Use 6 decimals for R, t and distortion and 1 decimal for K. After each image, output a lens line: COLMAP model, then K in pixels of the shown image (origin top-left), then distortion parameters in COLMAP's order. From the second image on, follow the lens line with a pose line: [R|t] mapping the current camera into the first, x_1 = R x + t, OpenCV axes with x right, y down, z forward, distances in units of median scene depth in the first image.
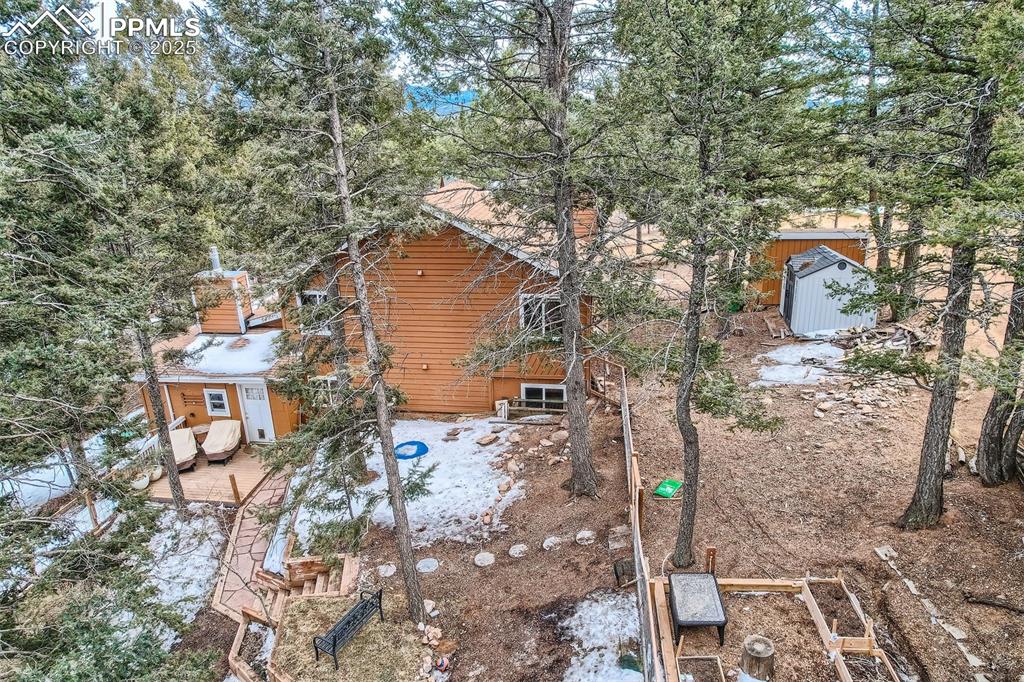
lens RADIAL K [[660.9, 0, 512.0], [0, 660.9, 341.0], [0, 0, 1]] dist [-0.081105, 0.070746]
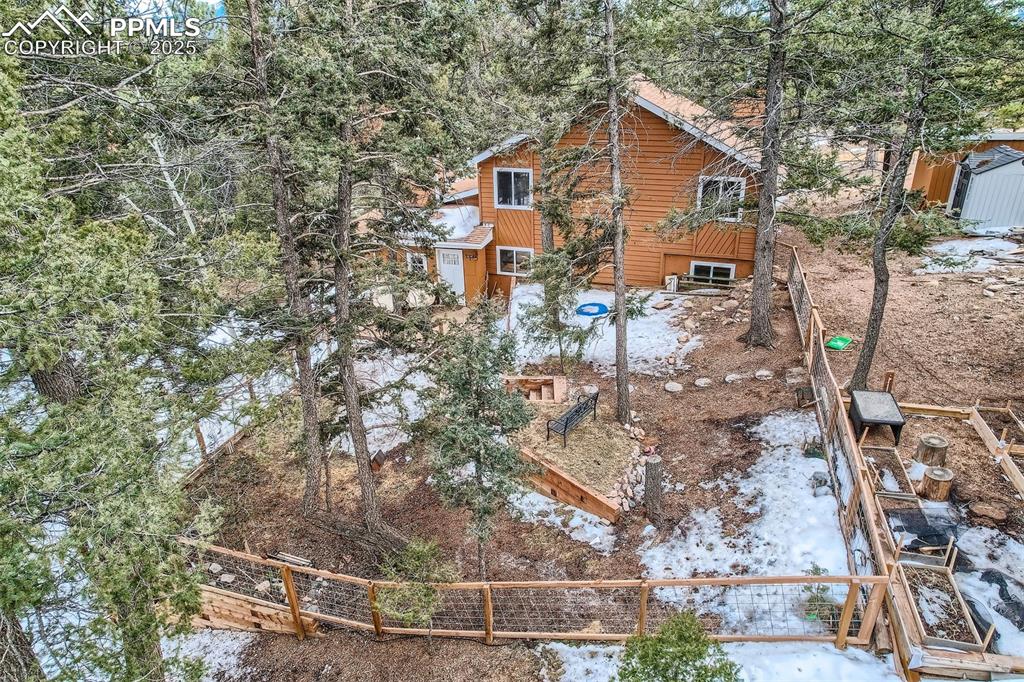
lens RADIAL K [[660.9, 0, 512.0], [0, 660.9, 341.0], [0, 0, 1]] dist [-0.081105, 0.070746]
pose [[0.986000, 0.073935, -0.149460, -0.154783], [-0.057559, 0.992144, 0.111069, 0.132966], [0.156497, -0.100911, 0.982510, -0.195854]]
